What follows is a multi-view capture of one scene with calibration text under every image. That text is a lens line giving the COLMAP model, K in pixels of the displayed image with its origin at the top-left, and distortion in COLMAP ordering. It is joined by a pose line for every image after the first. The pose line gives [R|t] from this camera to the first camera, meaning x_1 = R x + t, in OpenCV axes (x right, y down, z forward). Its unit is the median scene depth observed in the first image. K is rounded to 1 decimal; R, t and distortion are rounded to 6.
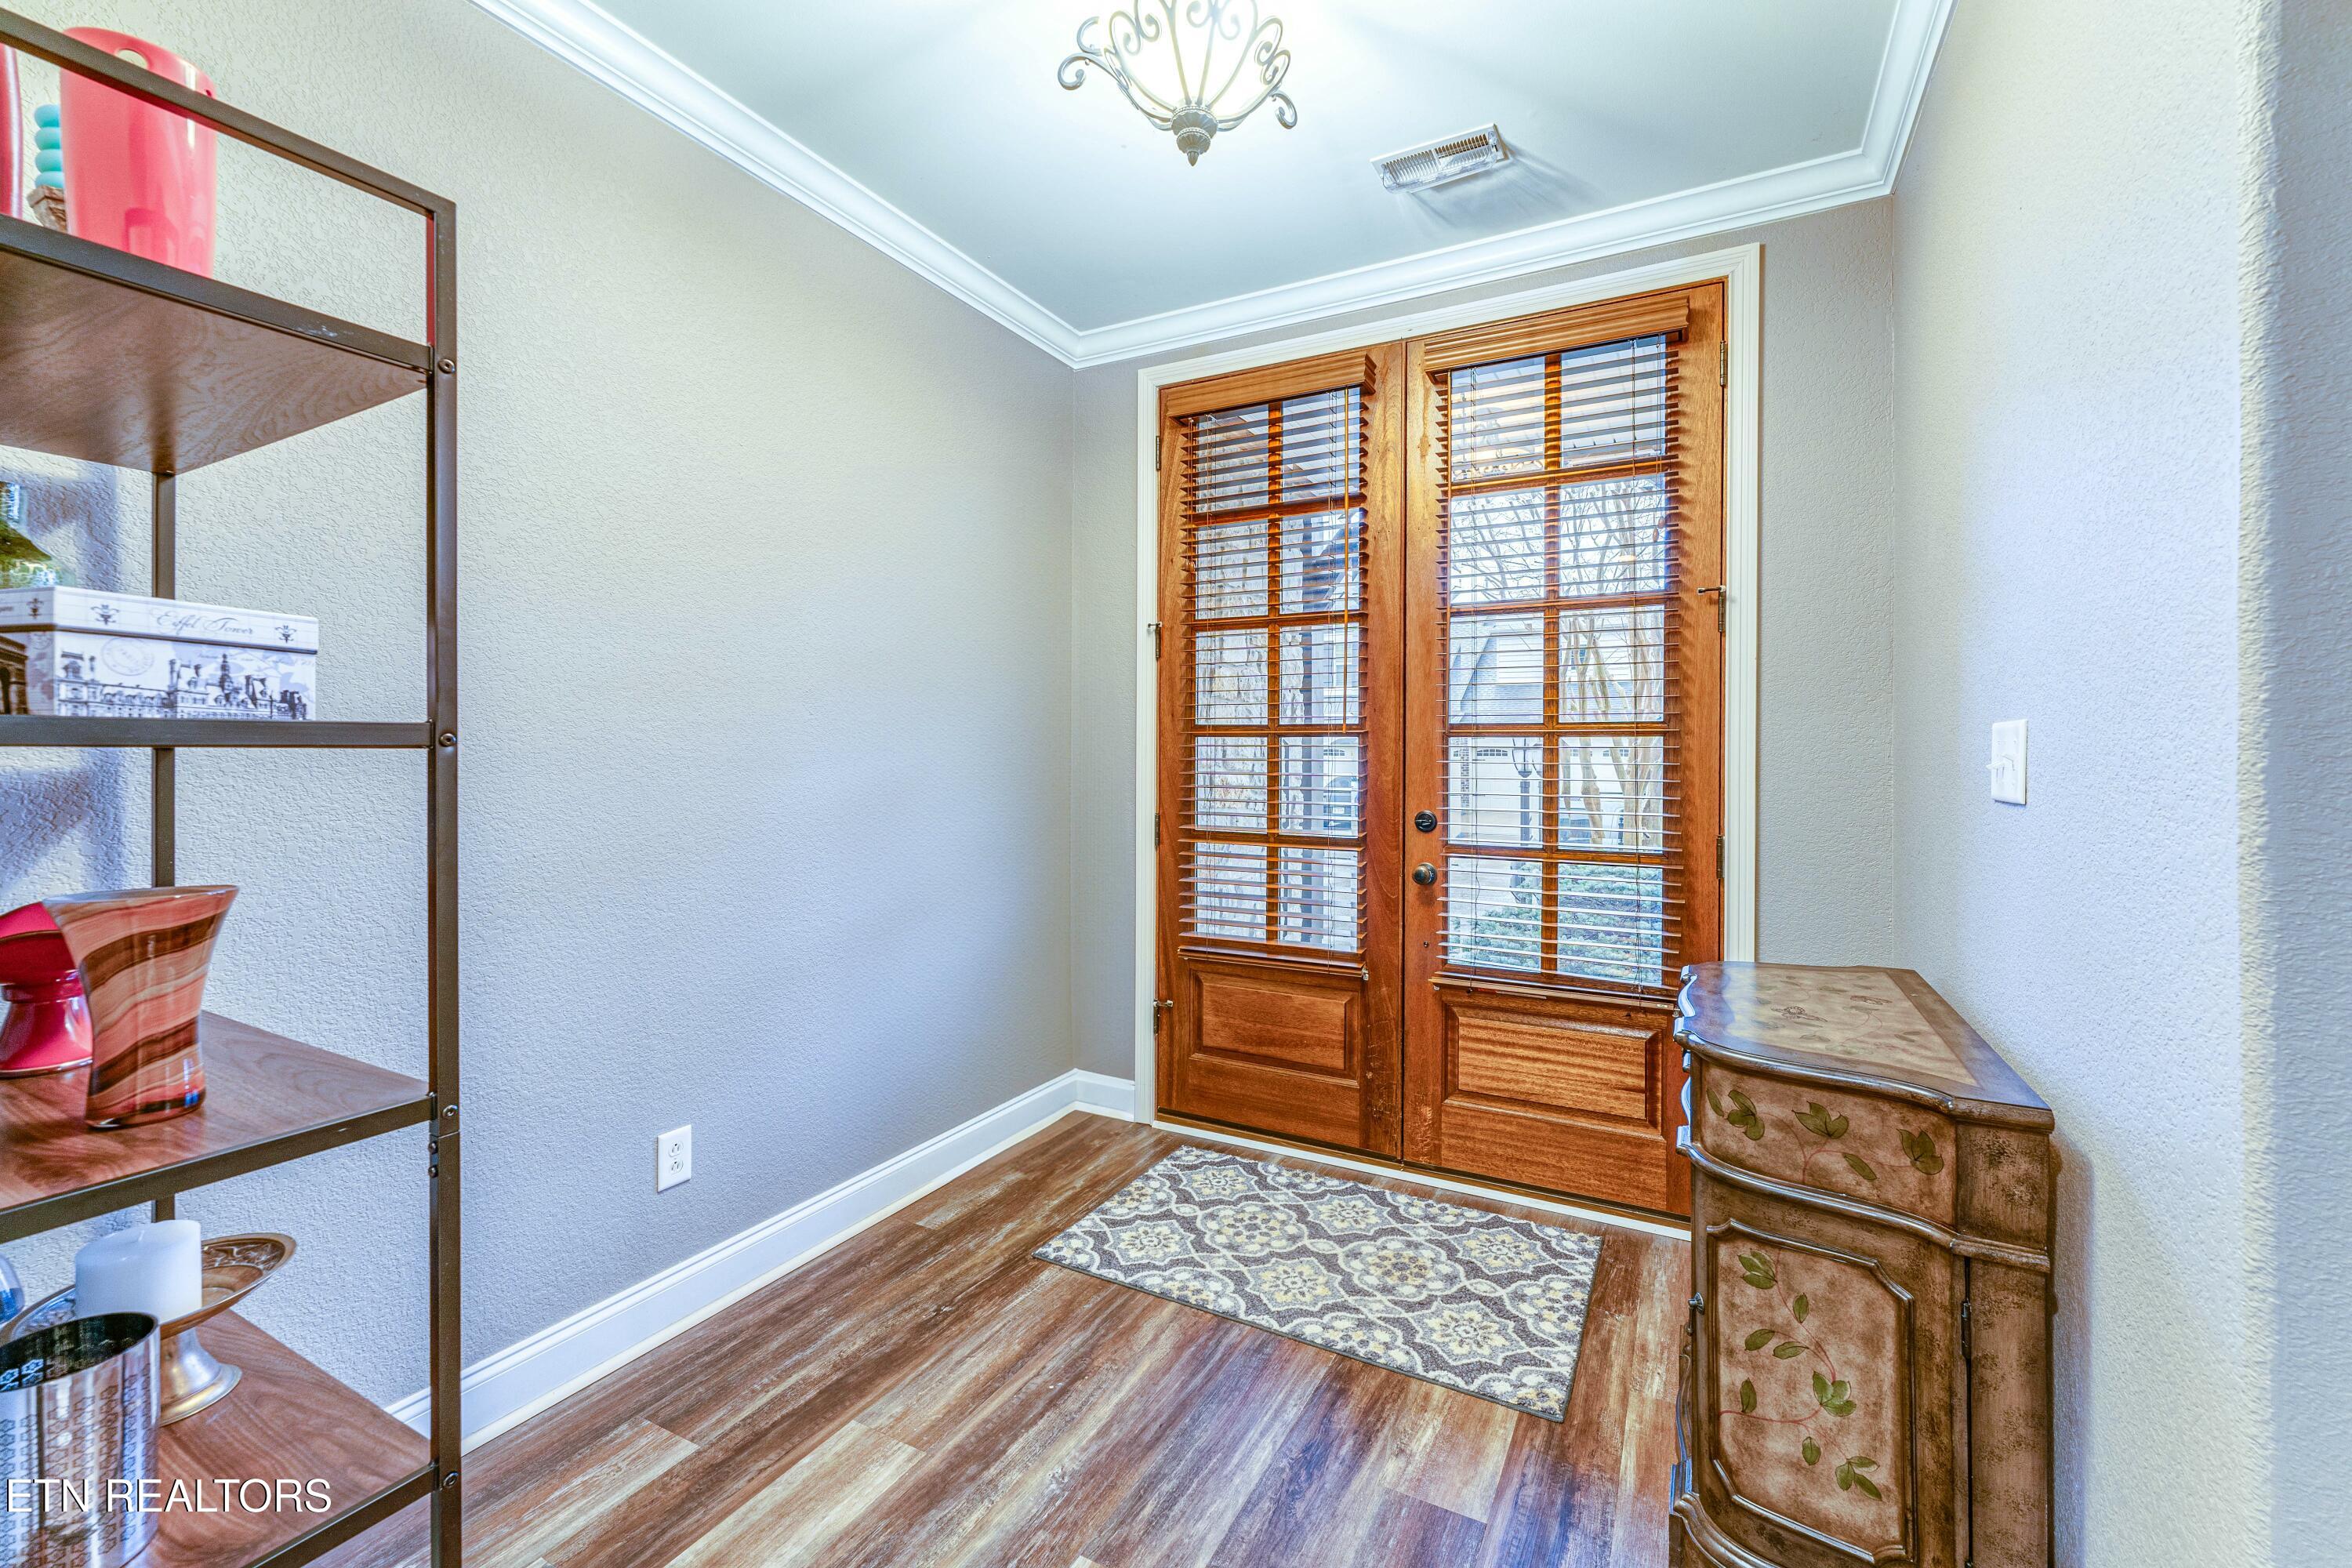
lens RADIAL K [[987.0, 0, 1171.3], [0, 987.0, 759.0], [0, 0, 1]] dist [0.000249, -0.000020]
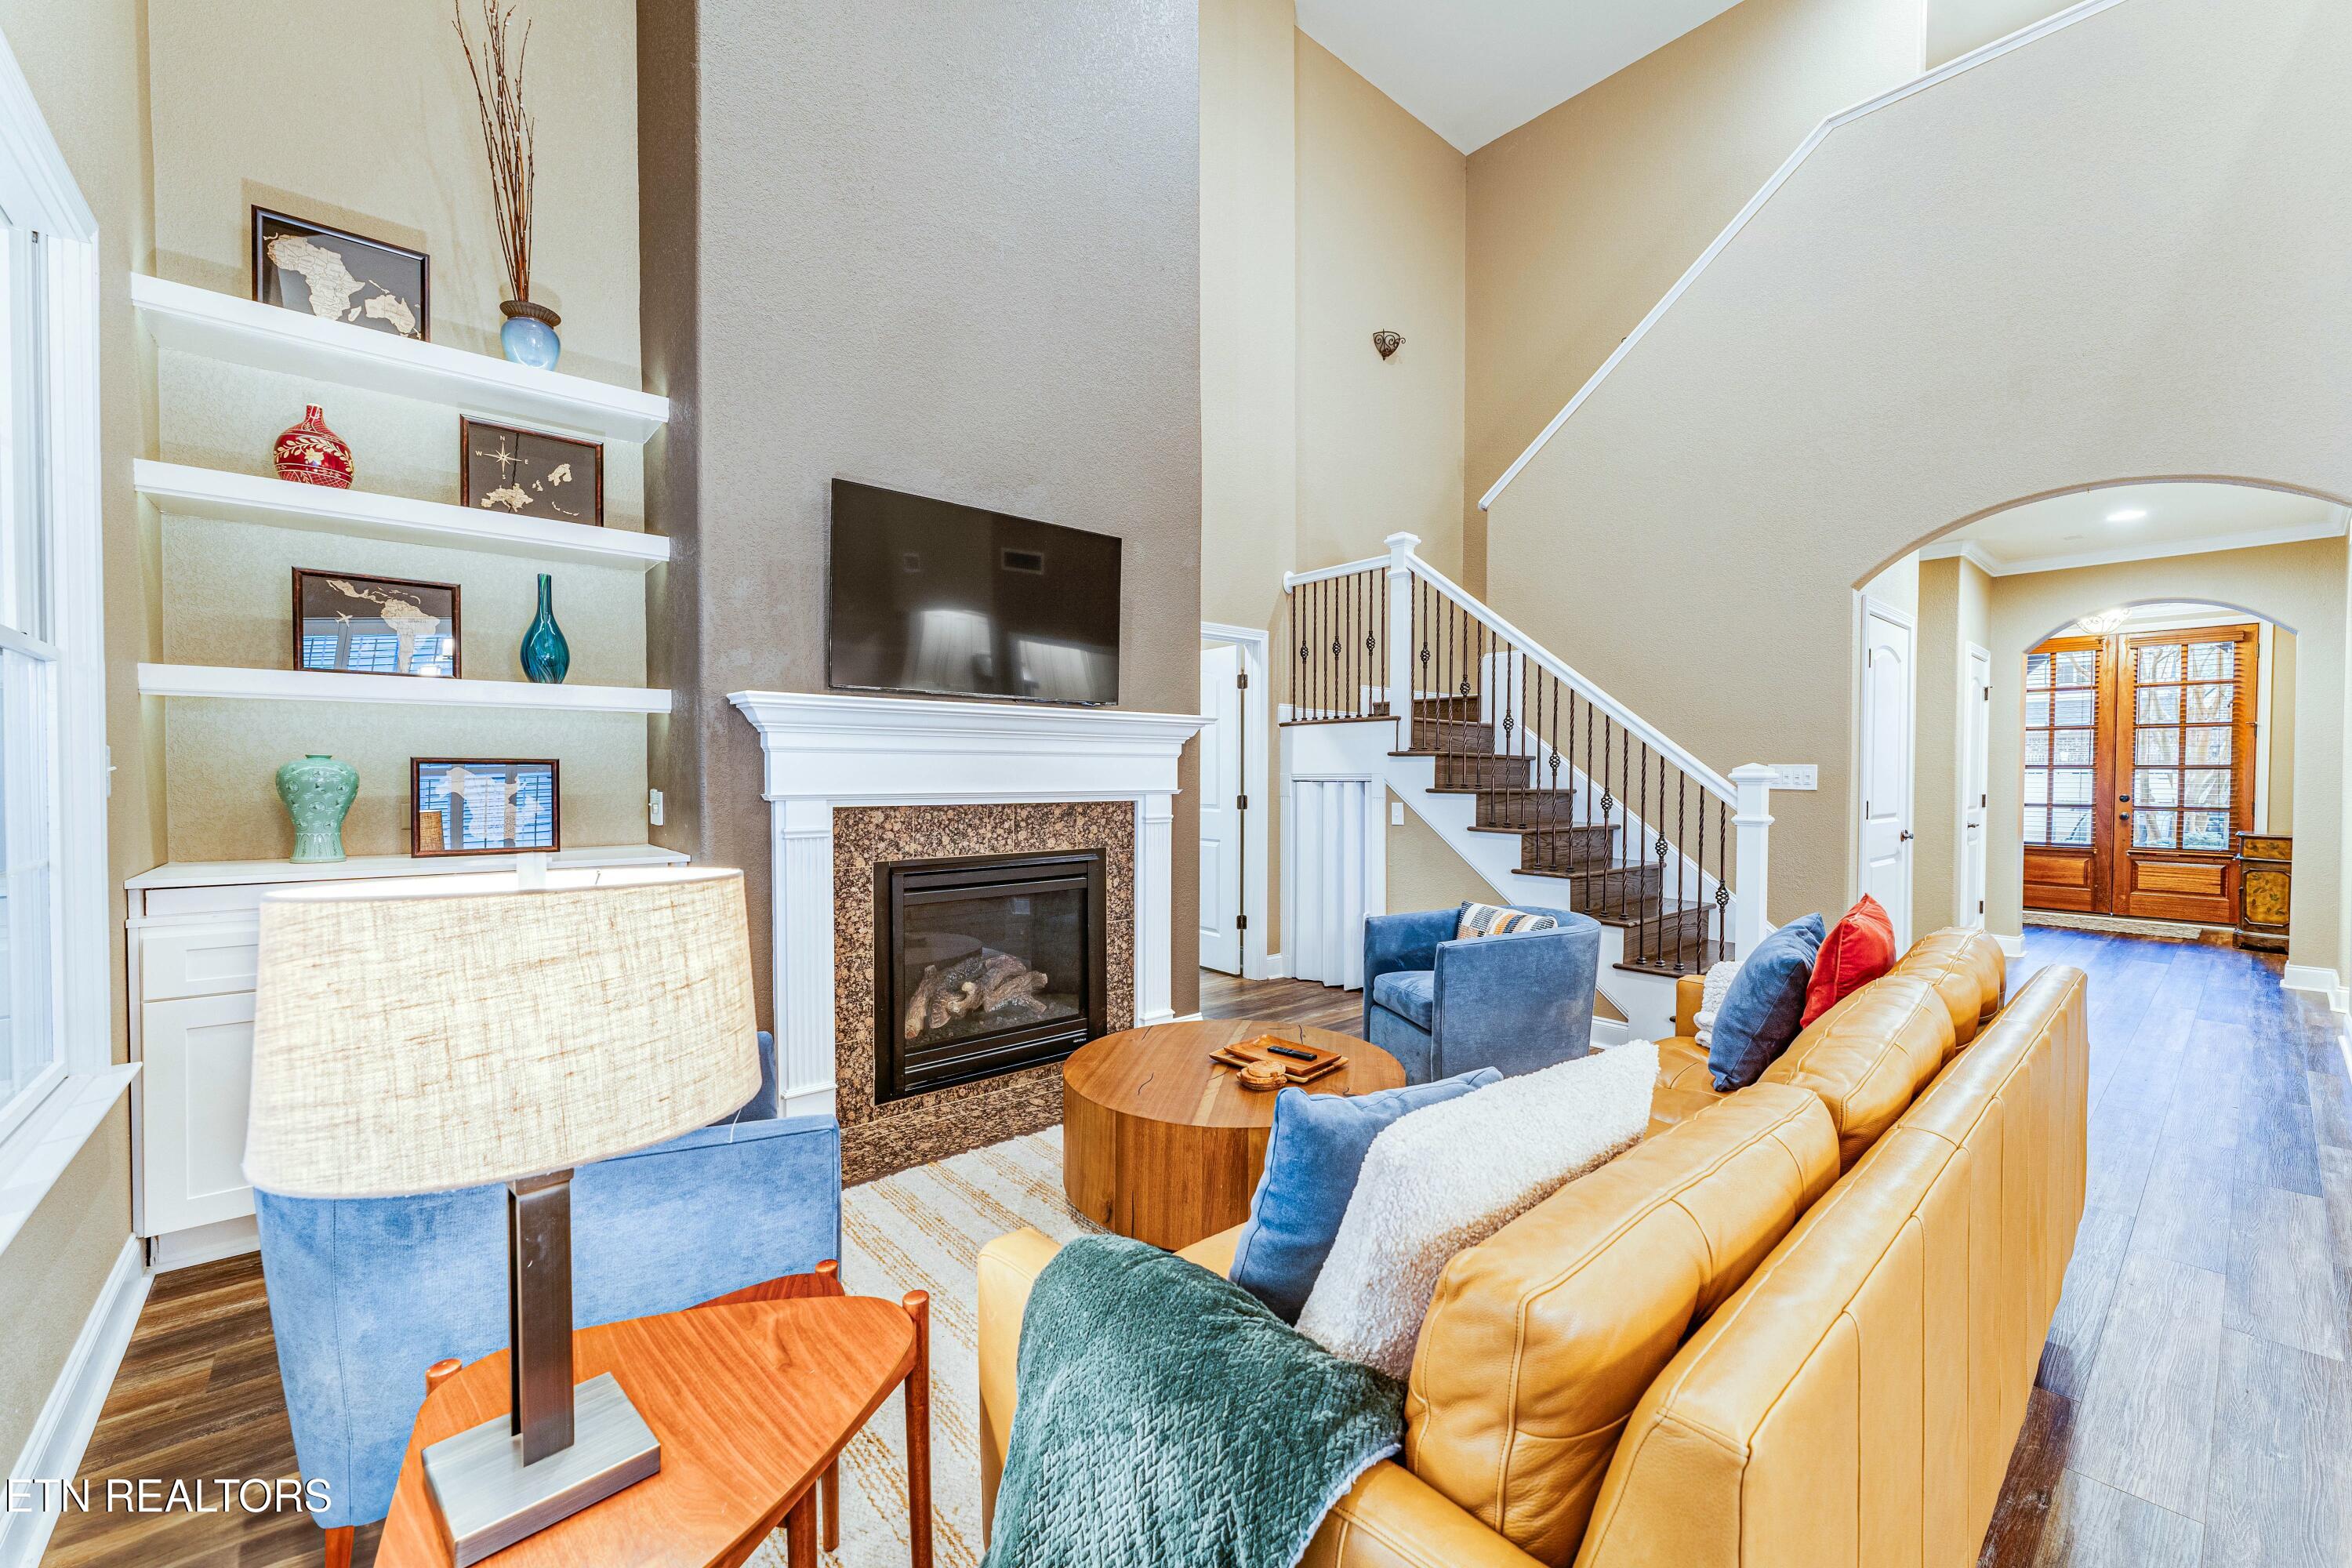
lens RADIAL K [[954.3, 0, 1222.6], [0, 954.3, 790.7], [0, 0, 1]] dist [0.000187, 0.000006]
pose [[0.944261, 0.008913, -0.329076, -1.358683], [-0.004530, 0.999891, 0.014084, 0.013065], [0.329165, -0.011808, 0.944198, -2.595461]]
